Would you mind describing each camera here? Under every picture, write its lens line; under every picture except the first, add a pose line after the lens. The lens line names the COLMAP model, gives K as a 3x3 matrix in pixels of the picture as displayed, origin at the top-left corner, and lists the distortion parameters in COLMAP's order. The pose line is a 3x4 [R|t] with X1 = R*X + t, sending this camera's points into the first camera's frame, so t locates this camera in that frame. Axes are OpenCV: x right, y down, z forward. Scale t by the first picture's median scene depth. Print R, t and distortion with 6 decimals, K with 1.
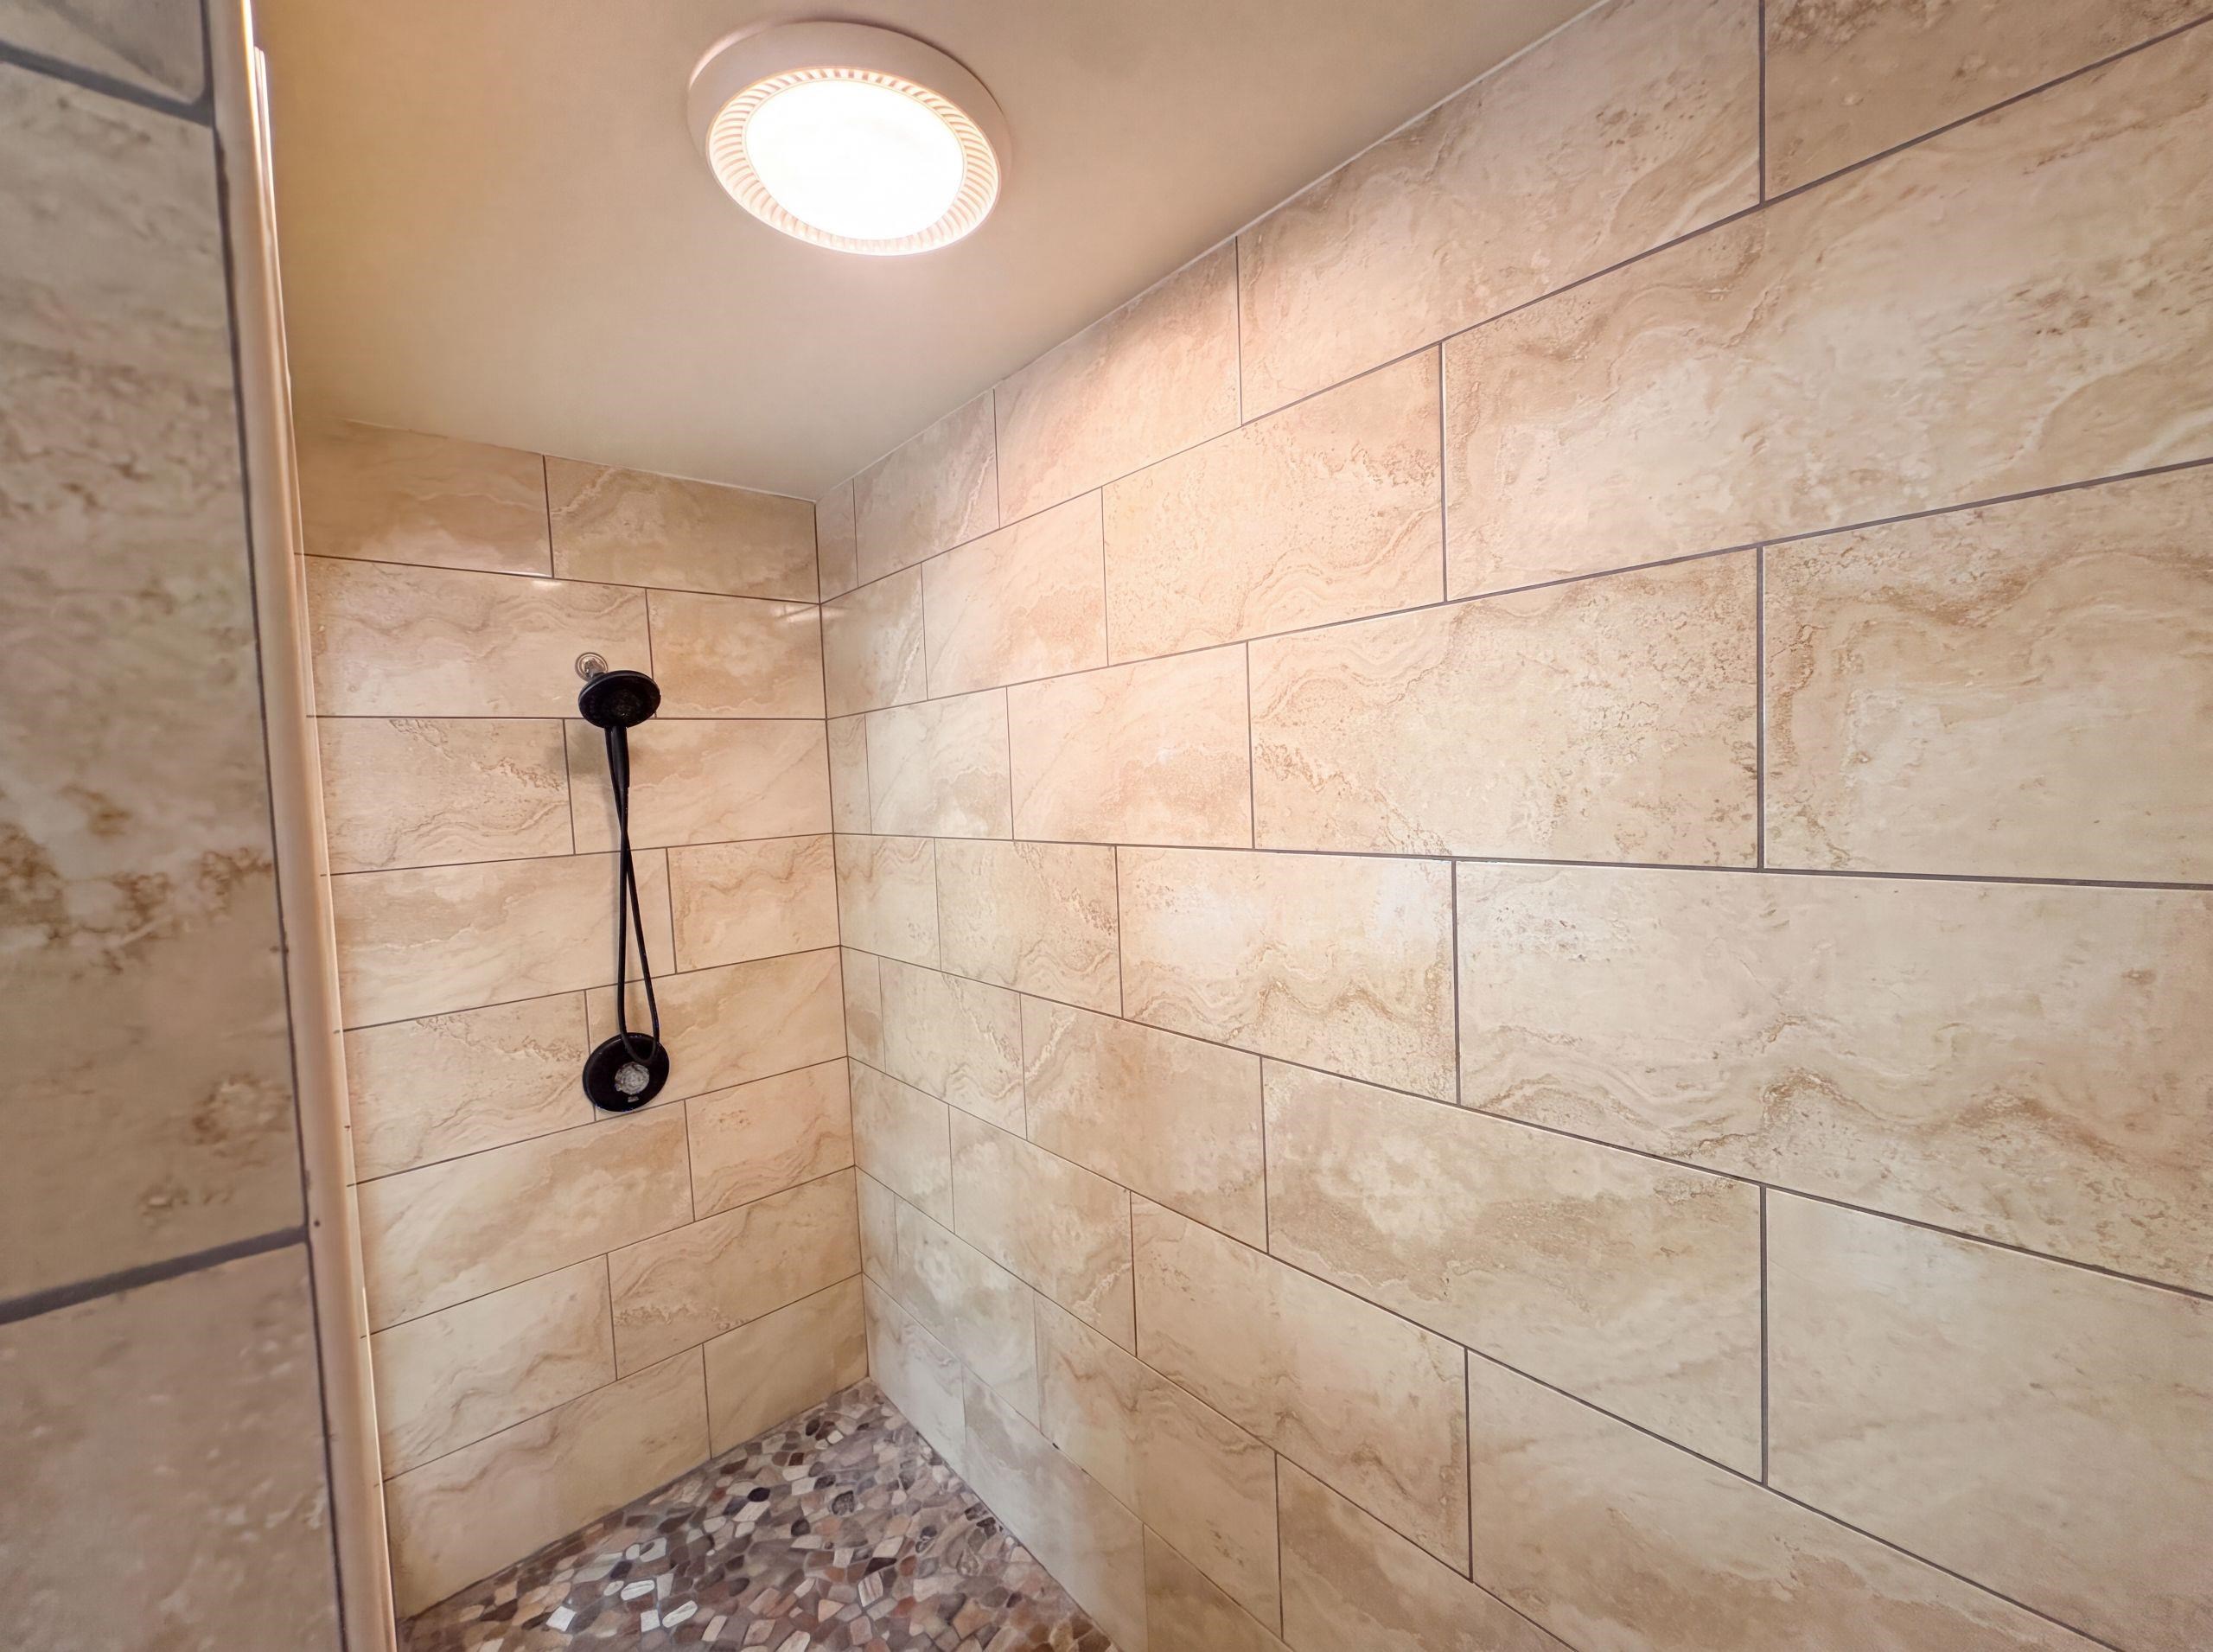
lens RADIAL K [[880.4, 0, 1106.5], [0, 880.4, 826.0], [0, 0, 1]] dist [0.005218, 0.000028]
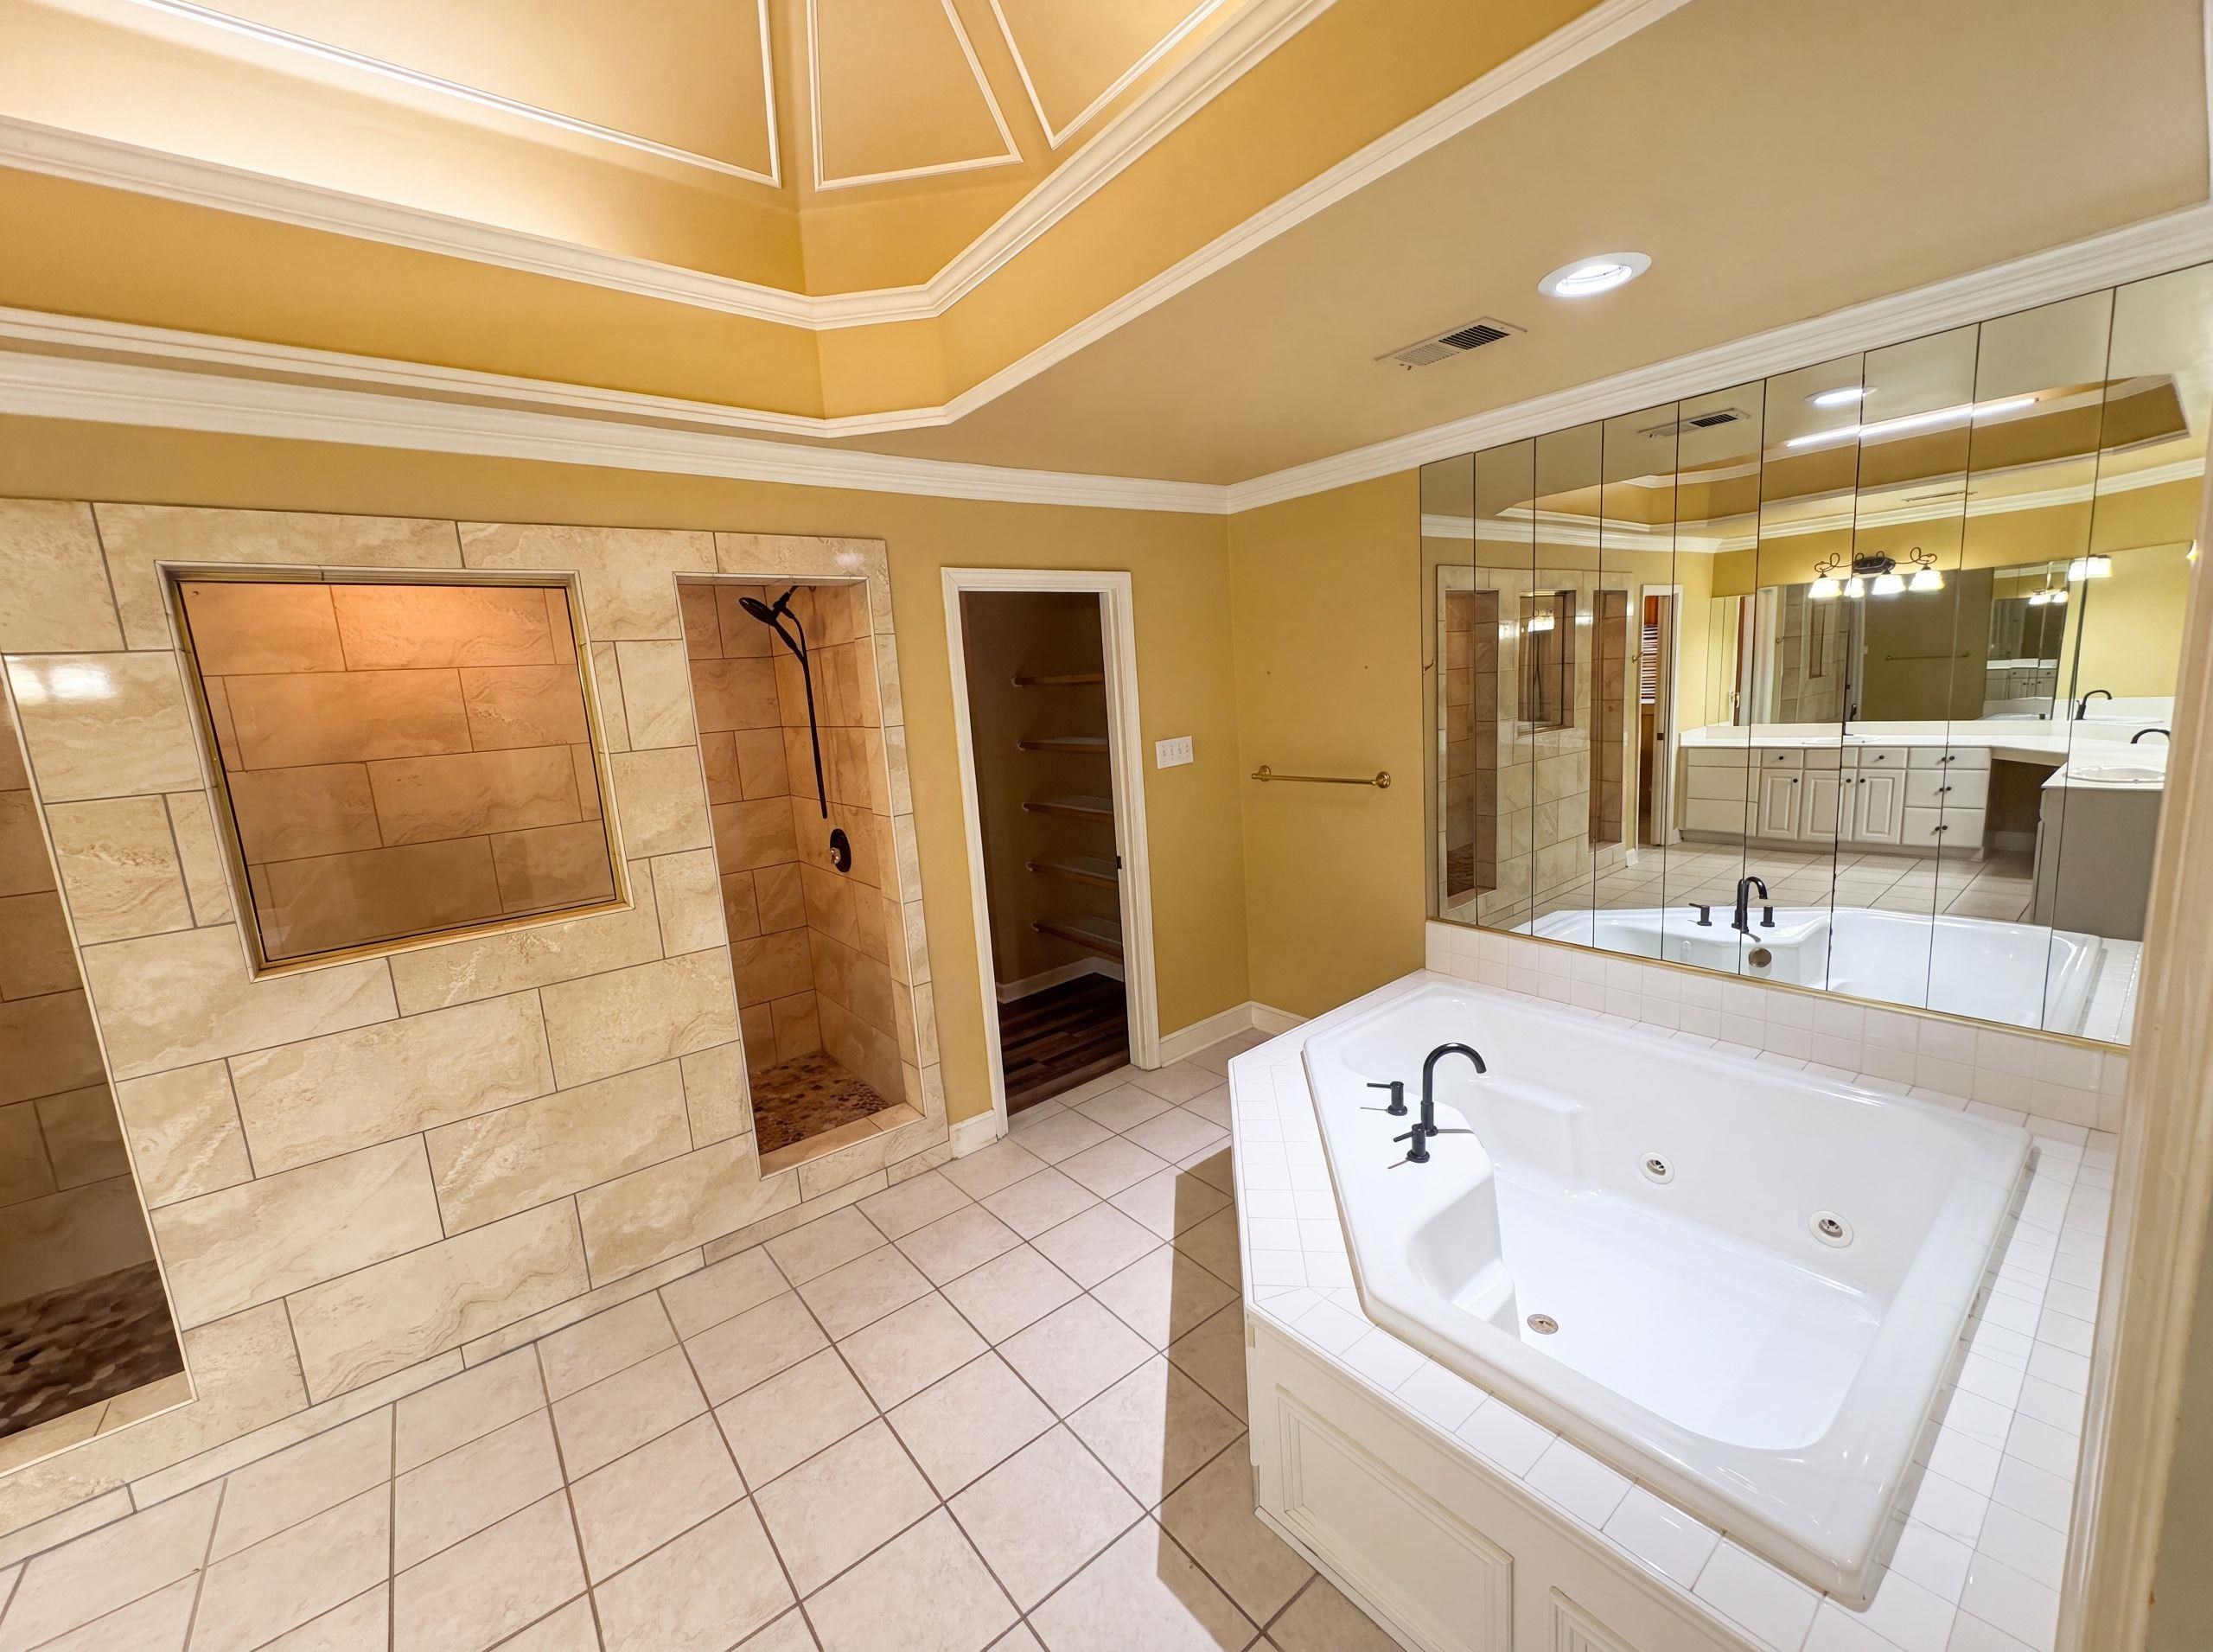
lens RADIAL K [[880.4, 0, 1106.5], [0, 880.4, 826.0], [0, 0, 1]] dist [0.005218, 0.000028]
pose [[0.061606, -0.131457, 0.989406, -1.431241], [0.113523, 0.985779, 0.123906, 0.082410], [-0.991623, 0.104687, 0.075653, -0.603769]]
